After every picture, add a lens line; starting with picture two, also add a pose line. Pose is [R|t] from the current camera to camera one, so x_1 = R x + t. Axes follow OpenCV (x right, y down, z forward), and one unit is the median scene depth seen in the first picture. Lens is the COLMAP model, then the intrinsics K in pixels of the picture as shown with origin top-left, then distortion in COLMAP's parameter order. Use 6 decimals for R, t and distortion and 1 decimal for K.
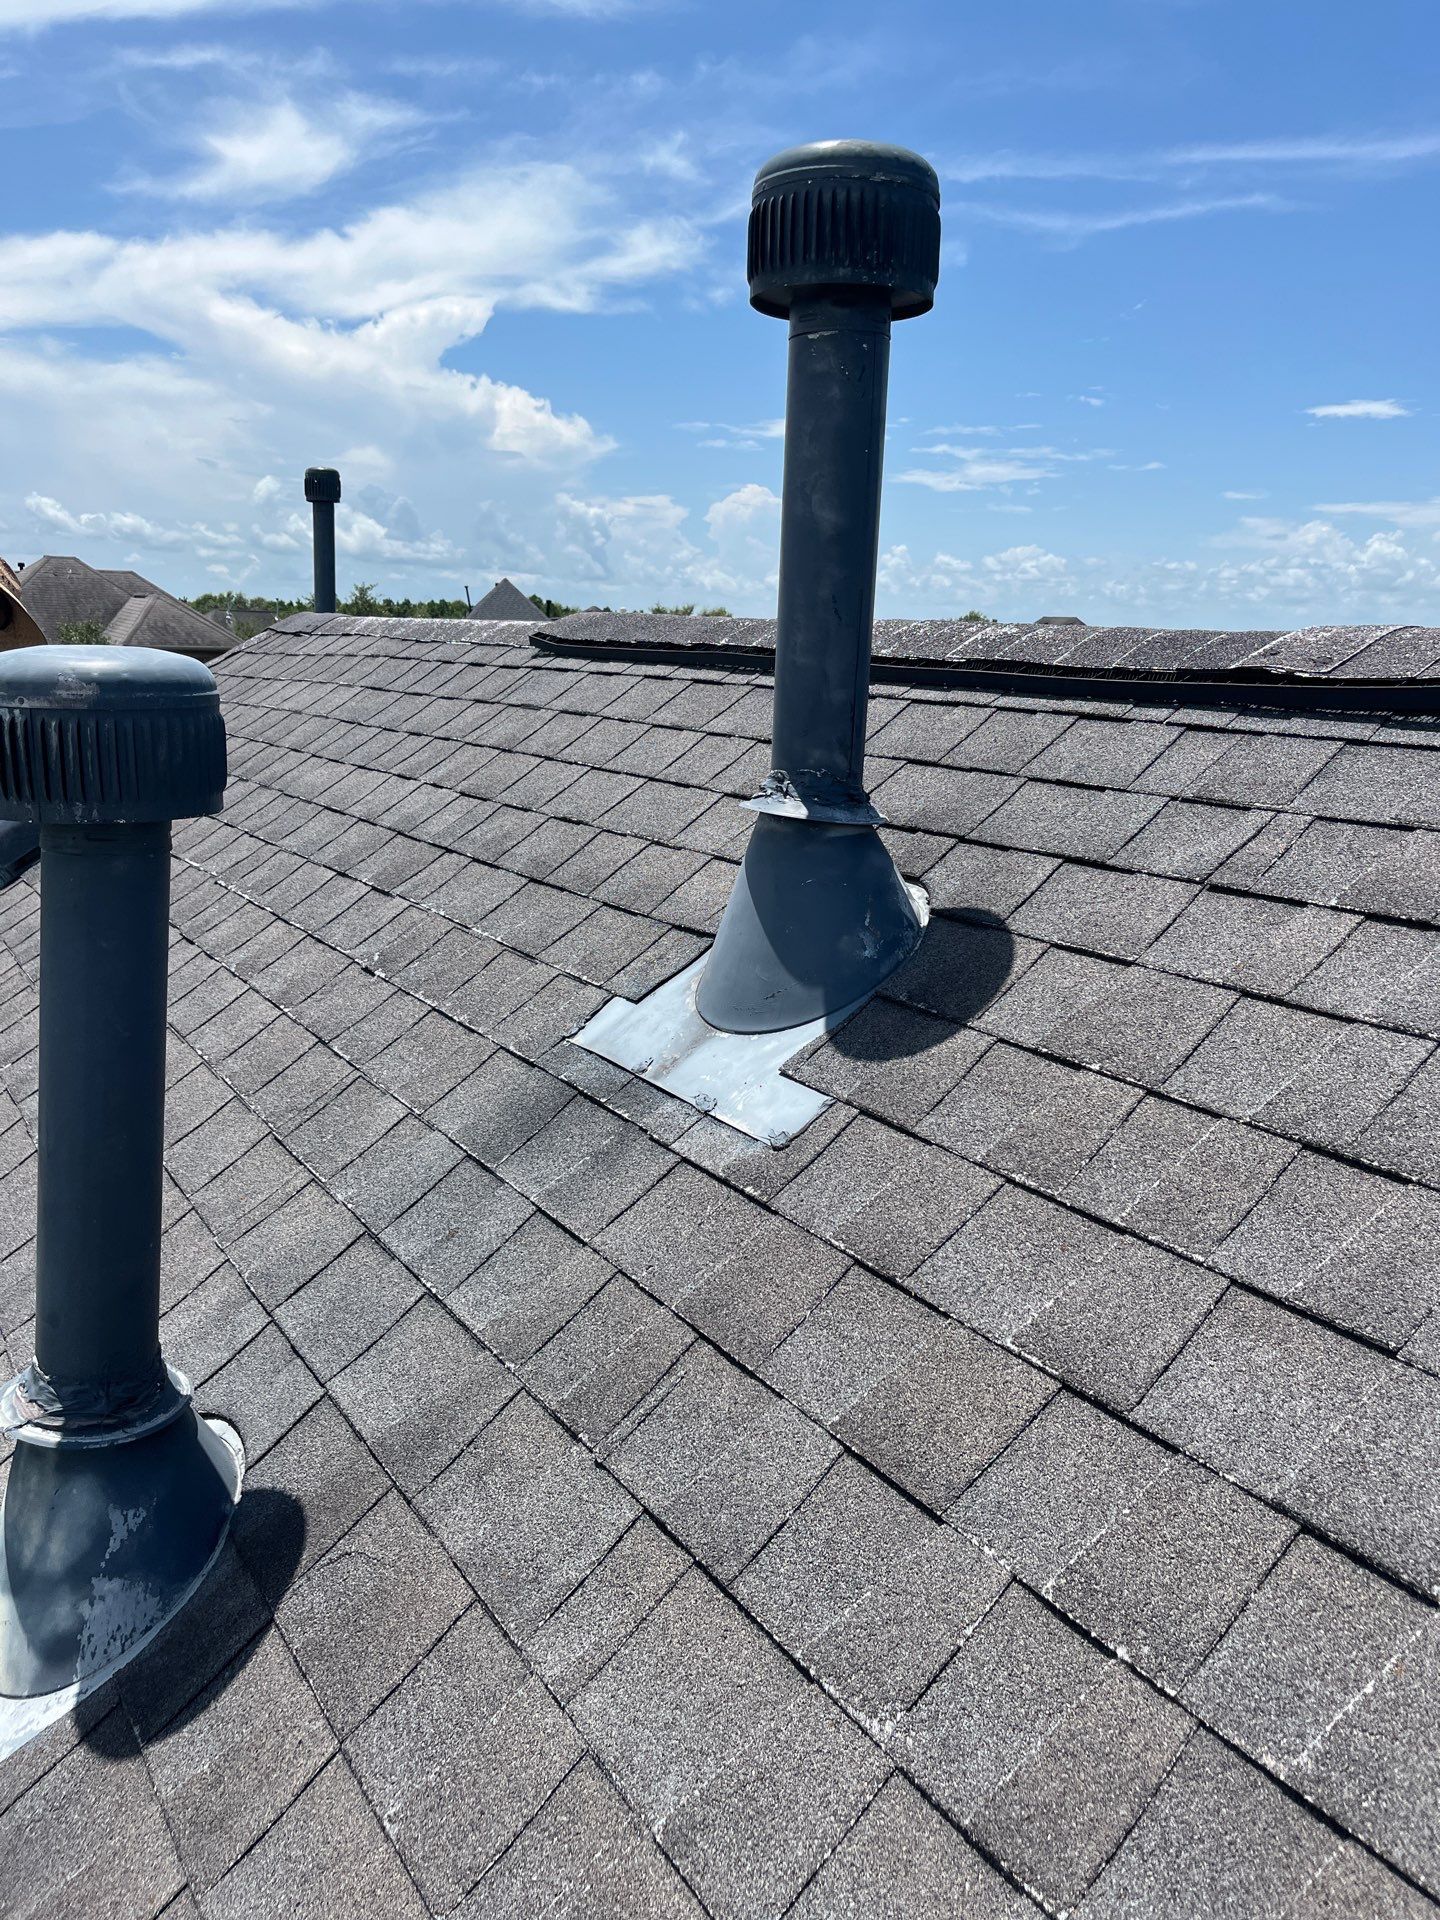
lens RADIAL K [[1423.5, 0, 716.0], [0, 1423.5, 957.7], [0, 0, 1]] dist [0.054405, -0.088913]
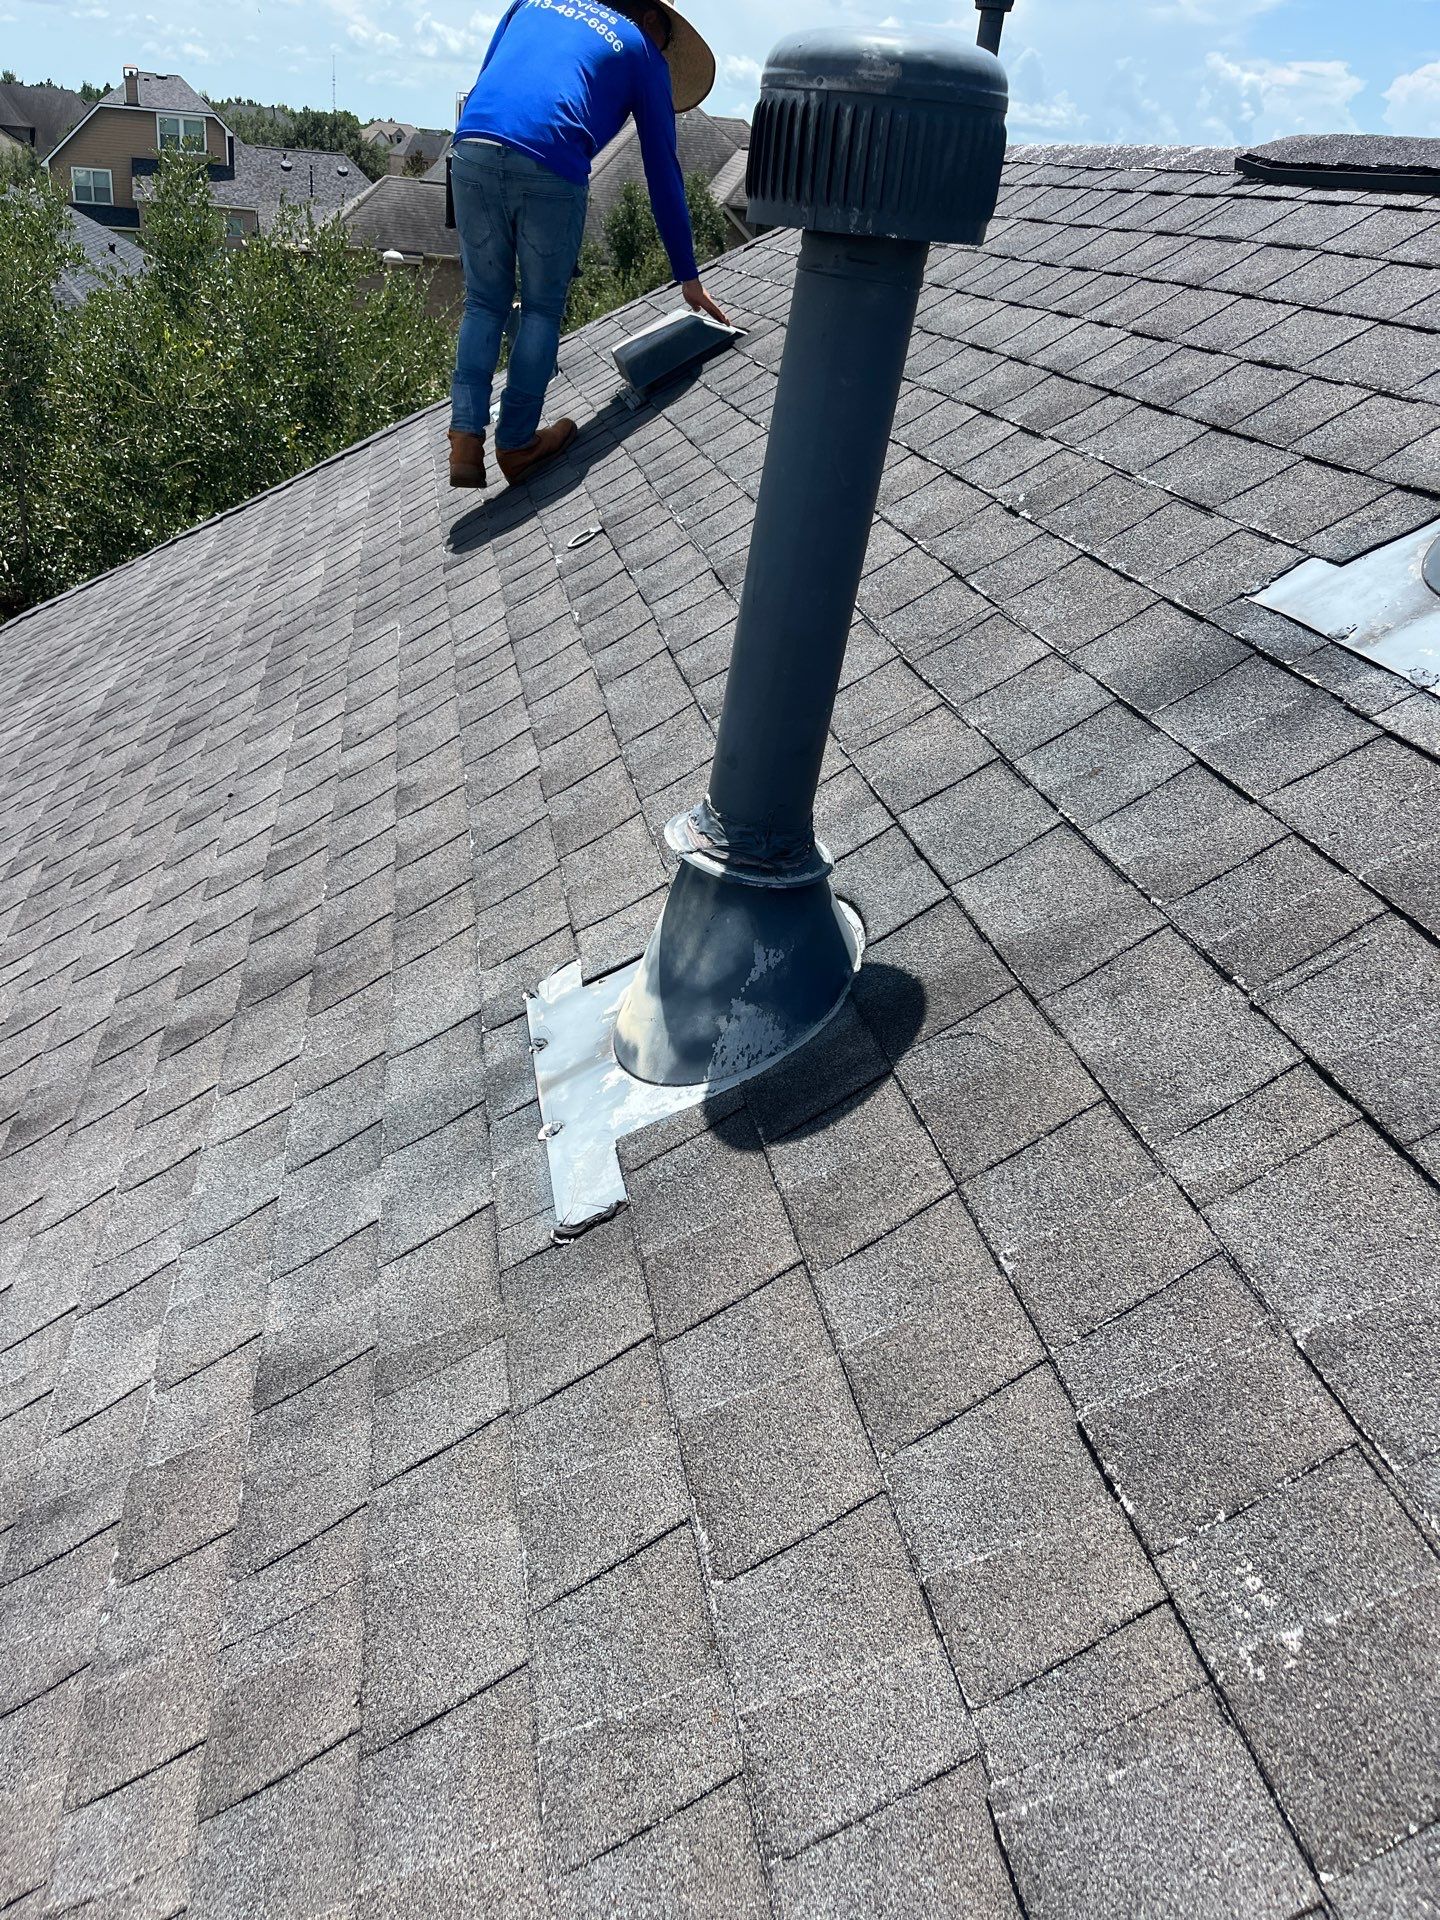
lens RADIAL K [[1423.5, 0, 716.0], [0, 1423.5, 957.7], [0, 0, 1]] dist [0.054405, -0.088913]
pose [[0.920752, 0.232153, -0.313560, -0.092303], [-0.142953, 0.948552, 0.282513, 0.079476], [0.363015, -0.215300, 0.906568, 0.009084]]
